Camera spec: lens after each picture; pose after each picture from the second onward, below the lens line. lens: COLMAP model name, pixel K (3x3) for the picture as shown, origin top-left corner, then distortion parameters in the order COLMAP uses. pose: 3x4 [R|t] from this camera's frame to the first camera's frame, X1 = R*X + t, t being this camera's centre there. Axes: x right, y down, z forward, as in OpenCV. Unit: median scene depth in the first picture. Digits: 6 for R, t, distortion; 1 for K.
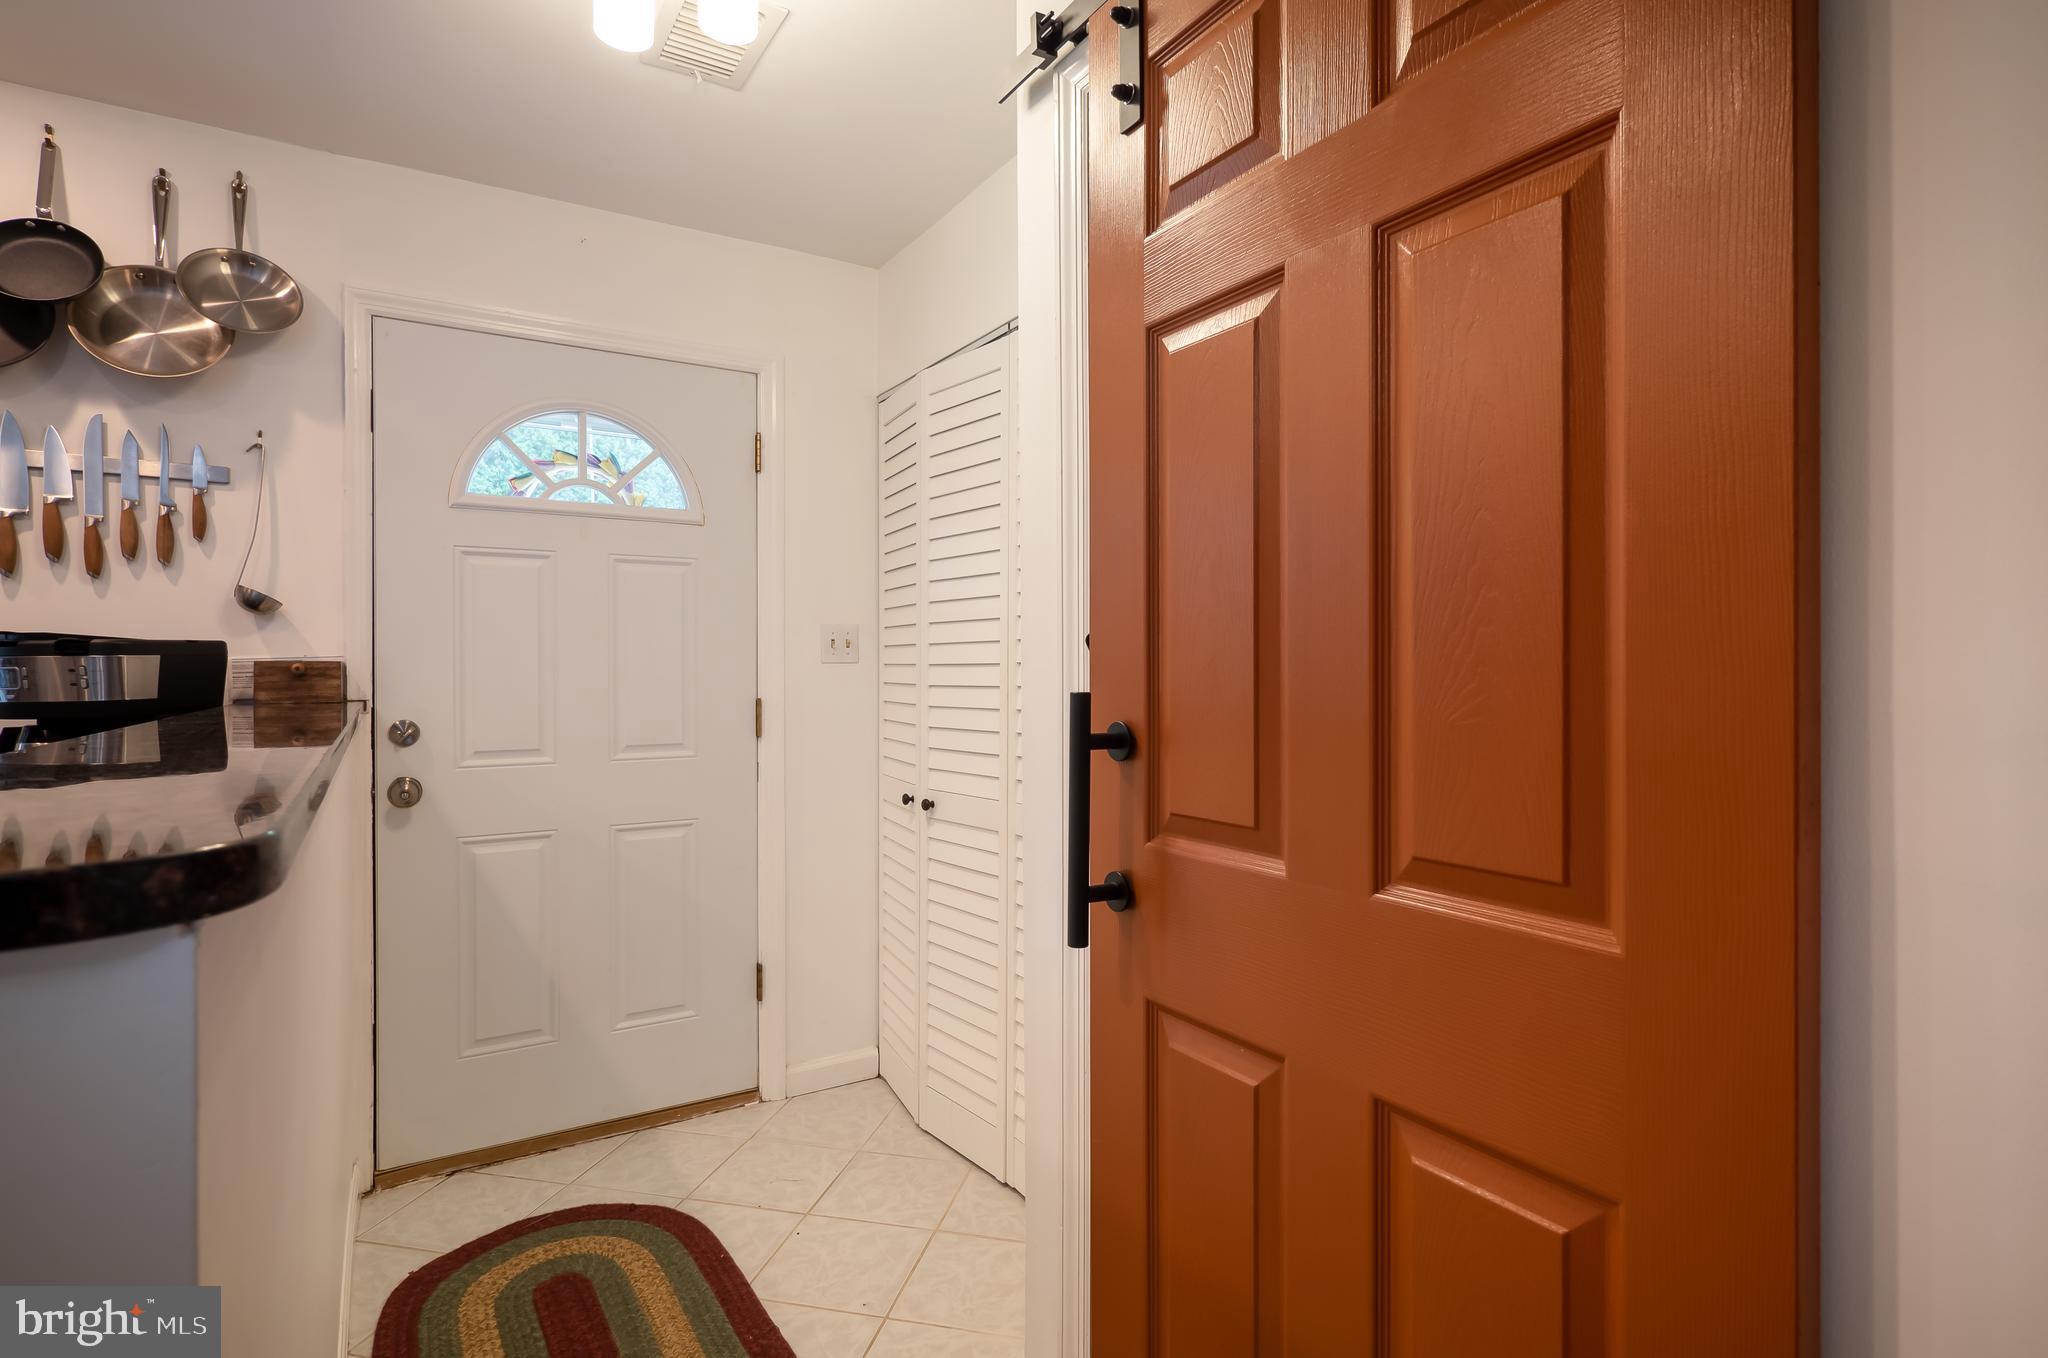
lens RADIAL K [[1011.0, 0, 1024.2], [0, 1011.0, 673.9], [0, 0, 1]] dist [-0.001820, -0.000510]
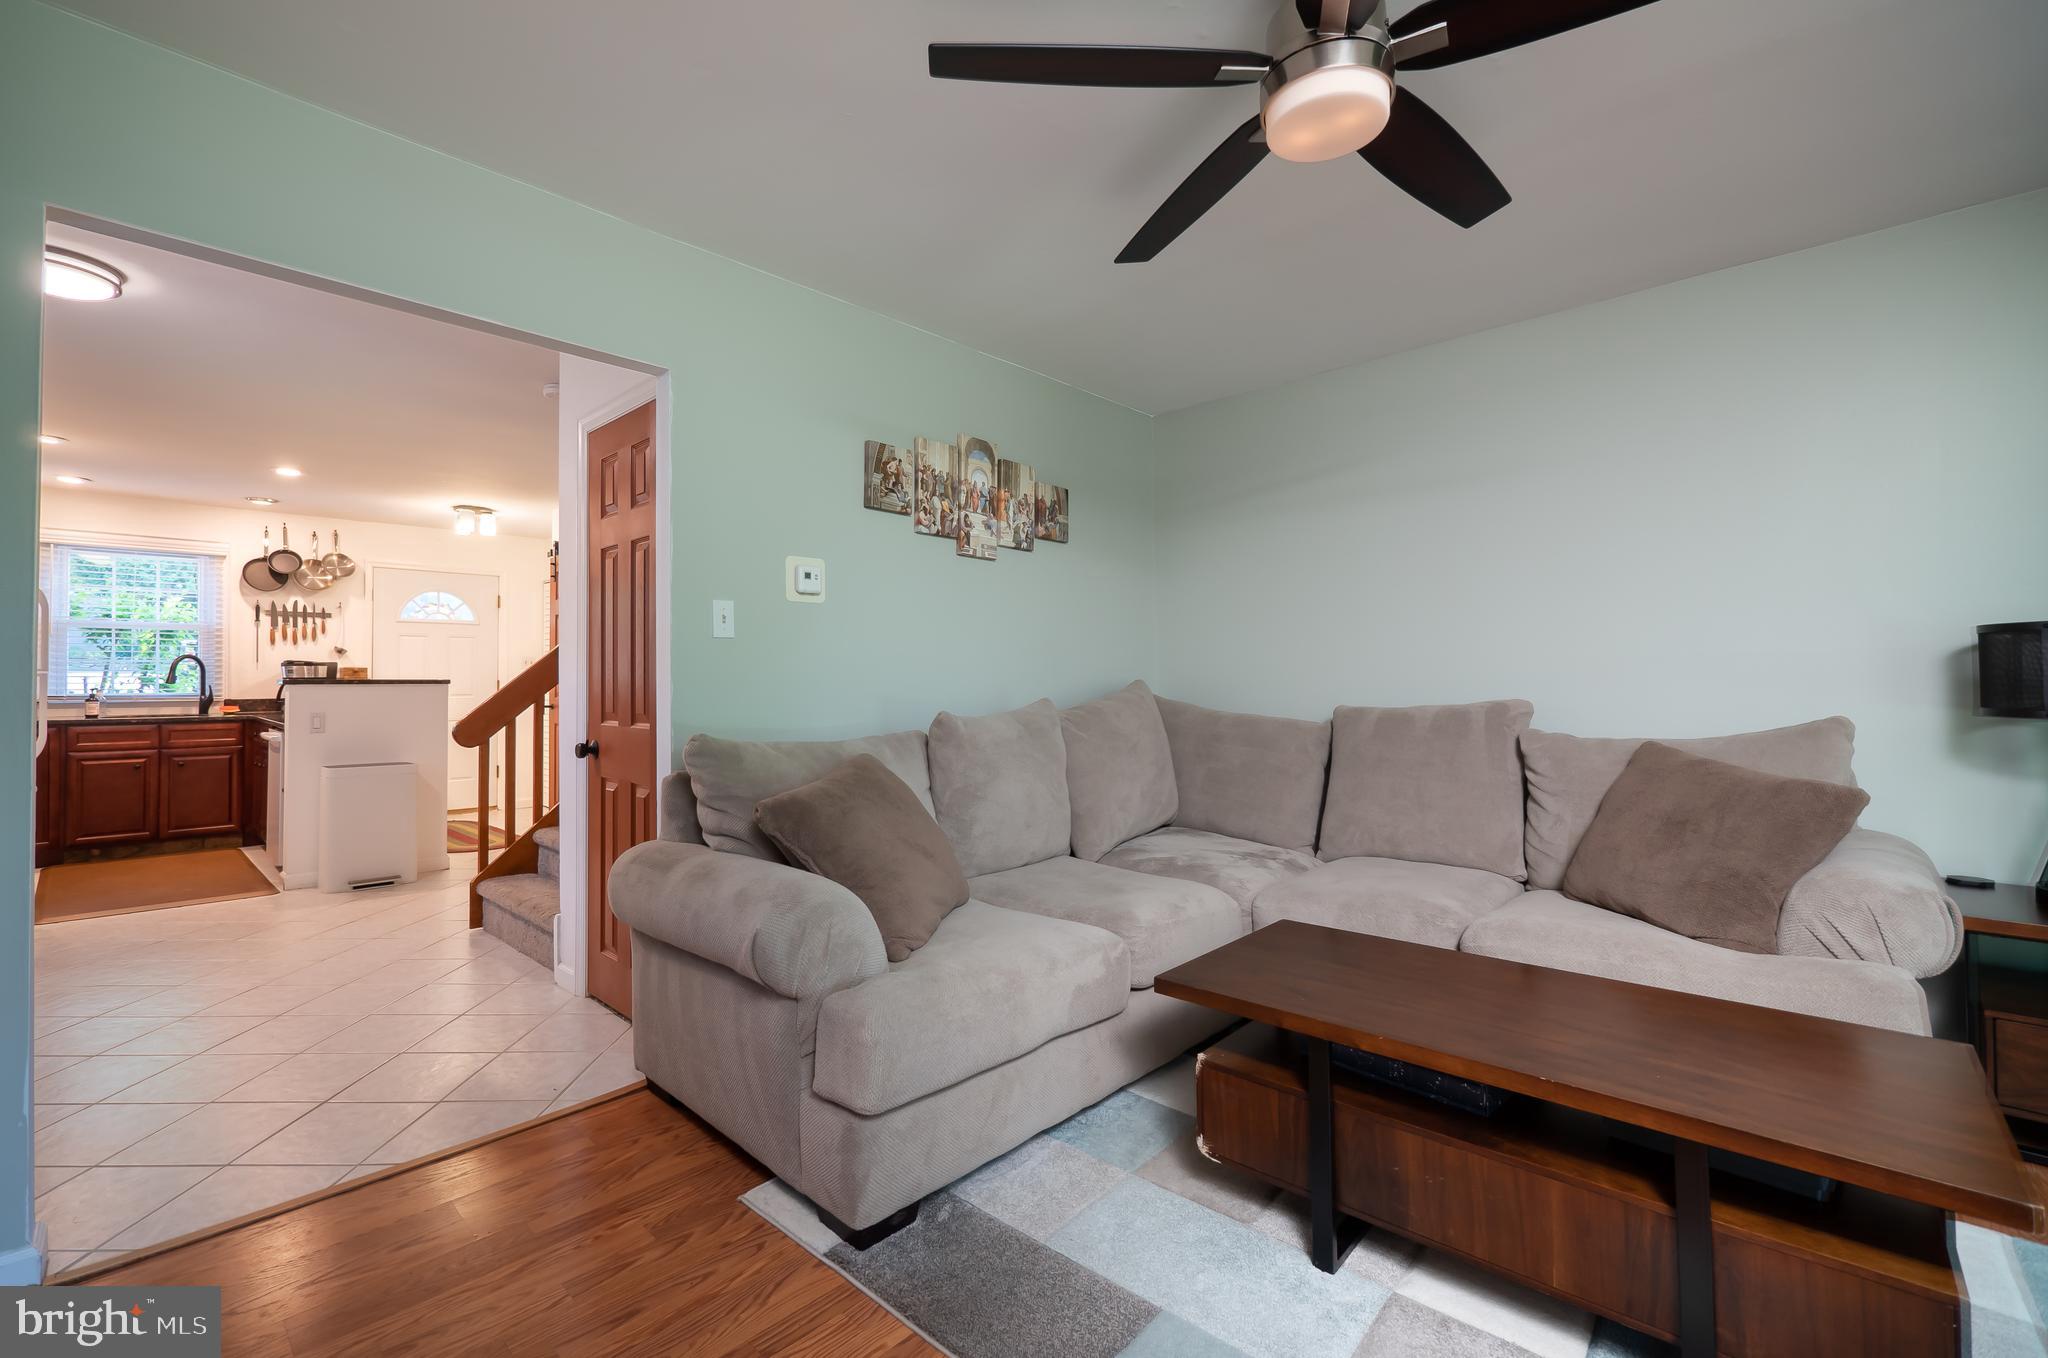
lens RADIAL K [[869.5, 0, 1005.2], [0, 869.5, 661.4], [0, 0, 1]] dist [-0.003009, -0.000452]
pose [[0.969614, 0.004686, 0.244593, 0.779698], [0.000539, 0.999773, -0.021289, 0.032784], [-0.244637, 0.020774, 0.969392, -2.590212]]
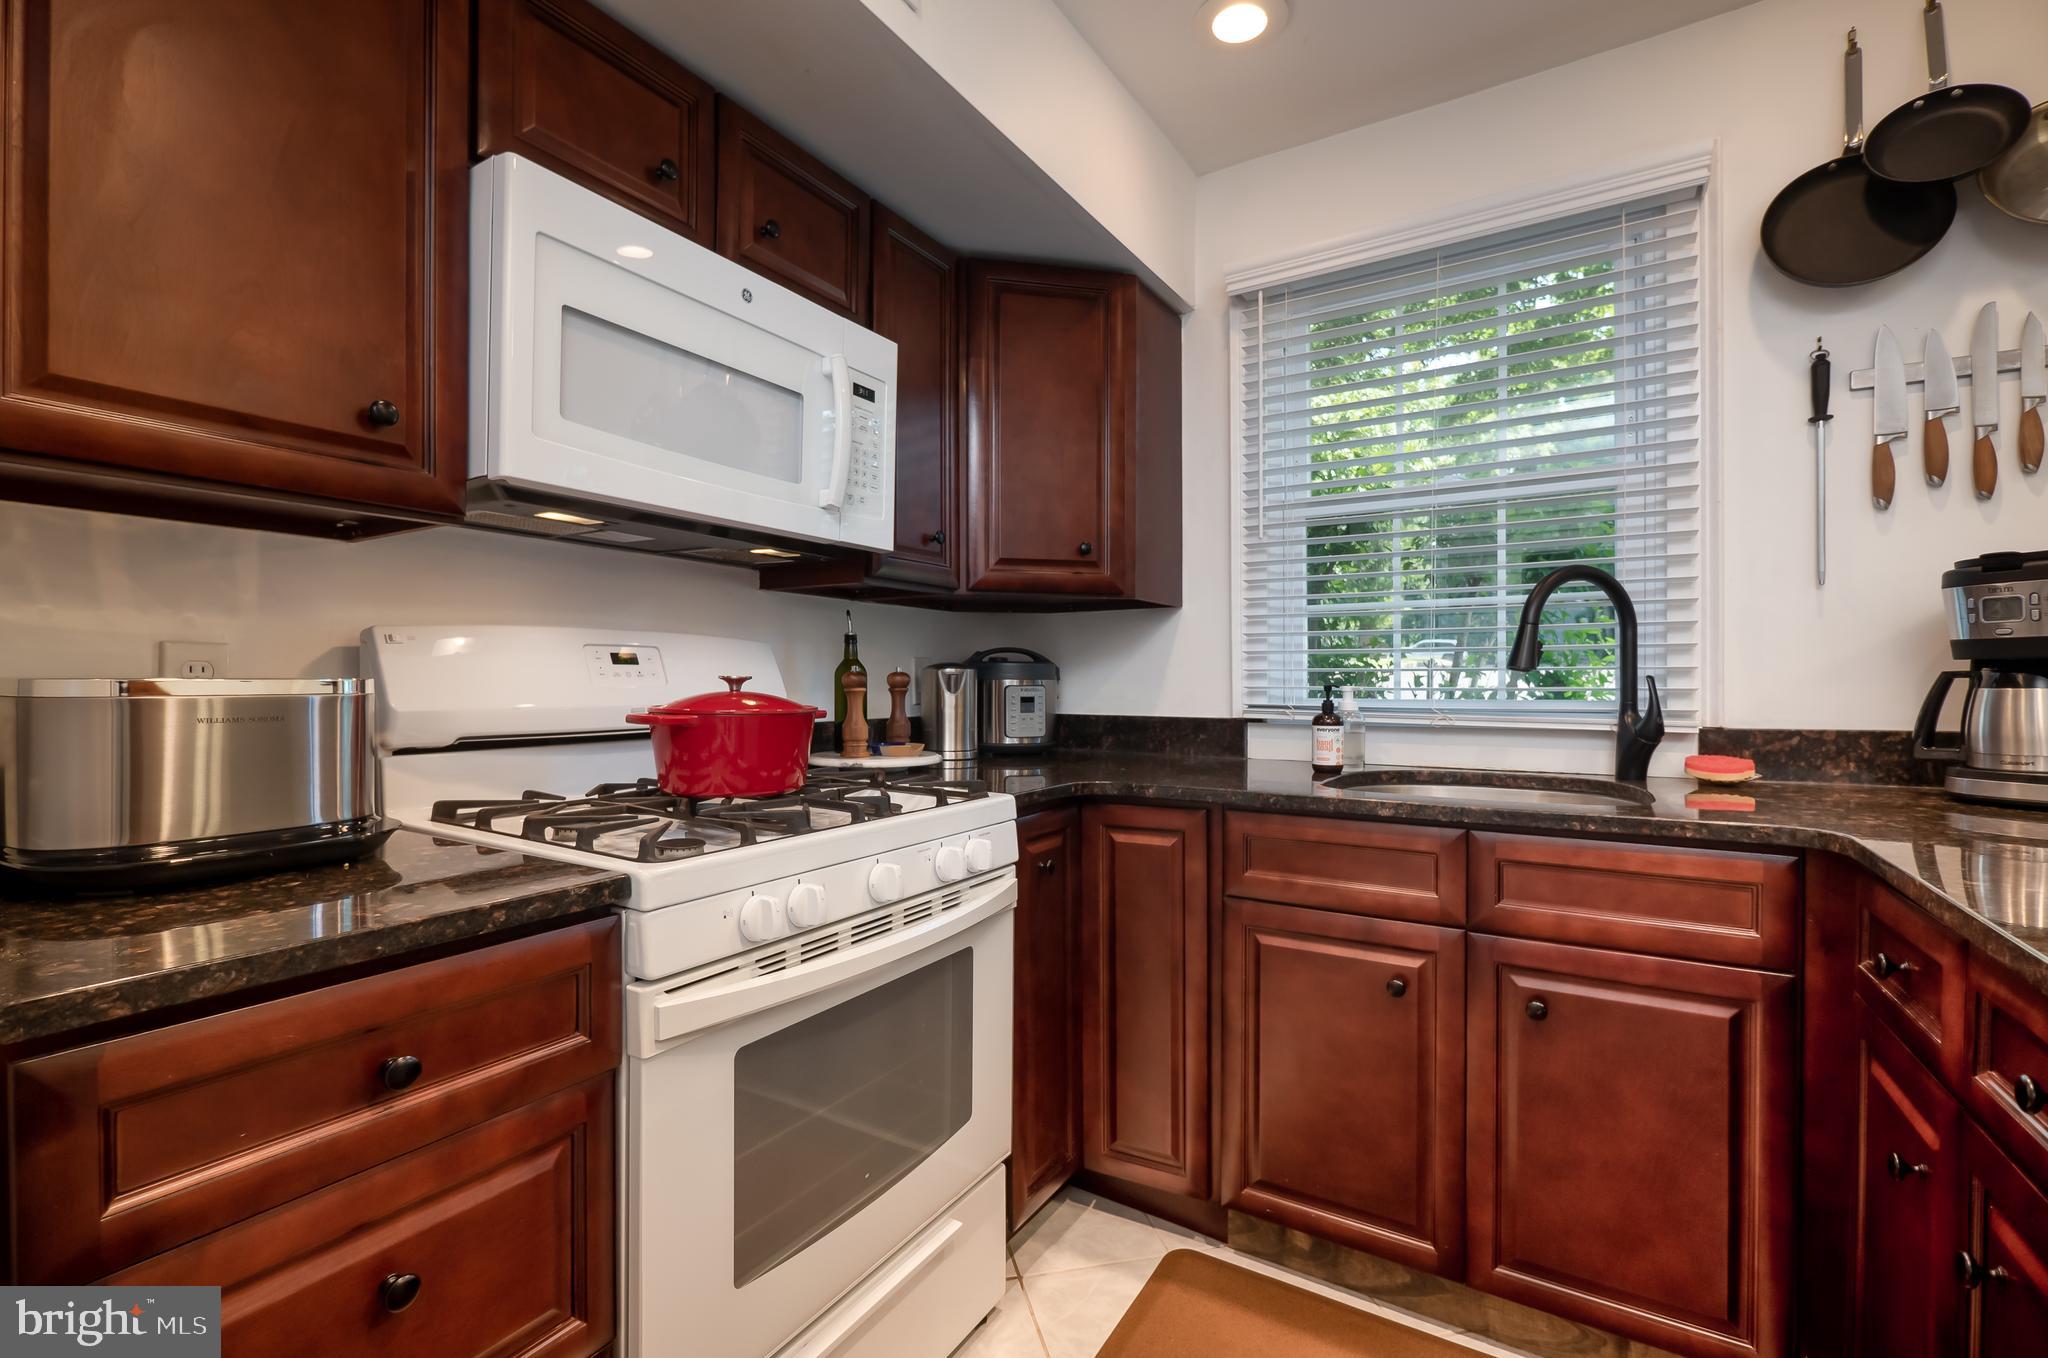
lens RADIAL K [[901.7, 0, 1000.3], [0, 901.7, 679.5], [0, 0, 1]] dist [-0.003173, 0.000124]
pose [[0.422036, 0.003402, -0.906573, -0.570045], [0.003902, 0.999977, 0.005569, 0.046401], [0.906571, -0.005887, 0.422013, -0.059217]]
